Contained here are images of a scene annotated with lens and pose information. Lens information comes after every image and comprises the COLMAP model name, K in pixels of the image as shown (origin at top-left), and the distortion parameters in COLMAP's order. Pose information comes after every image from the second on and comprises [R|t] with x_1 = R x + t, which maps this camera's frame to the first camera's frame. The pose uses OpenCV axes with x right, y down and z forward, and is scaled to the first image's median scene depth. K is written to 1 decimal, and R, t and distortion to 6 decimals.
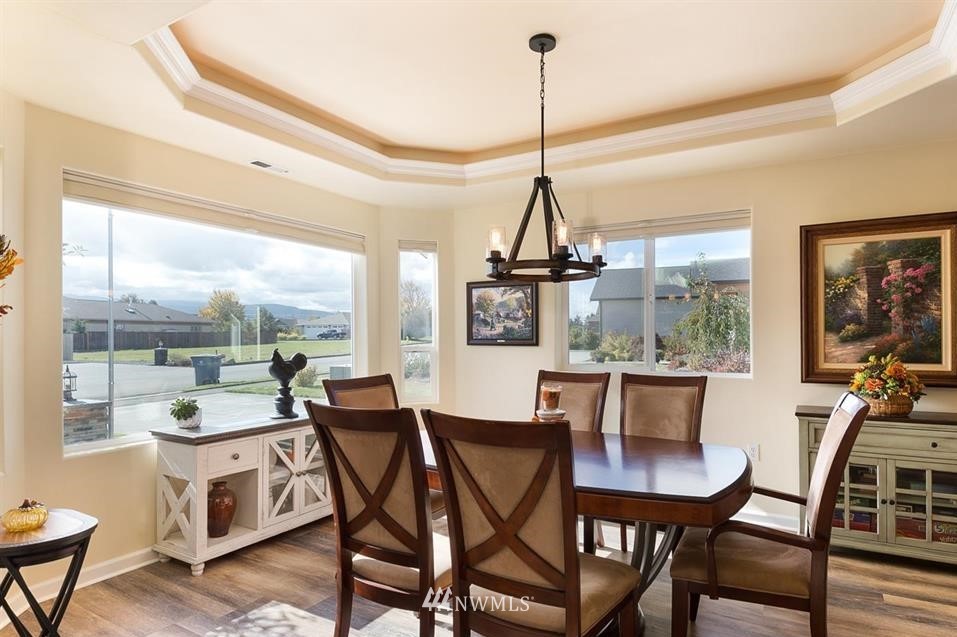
lens RADIAL K [[517.0, 0, 516.2], [0, 517.0, 341.1], [0, 0, 1]] dist [0.000352, -0.001925]
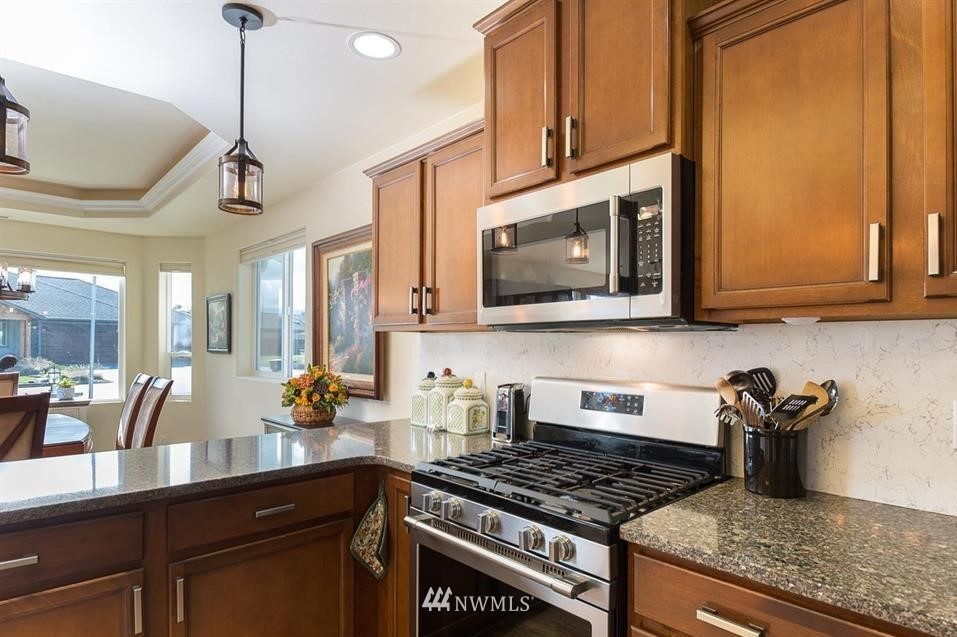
lens RADIAL K [[517.0, 0, 516.2], [0, 517.0, 341.1], [0, 0, 1]] dist [0.000352, -0.001925]
pose [[0.963066, 0.006517, -0.269186, 1.261168], [-0.009919, 0.999887, -0.011279, -0.012689], [0.269082, 0.013532, 0.963022, 0.100724]]
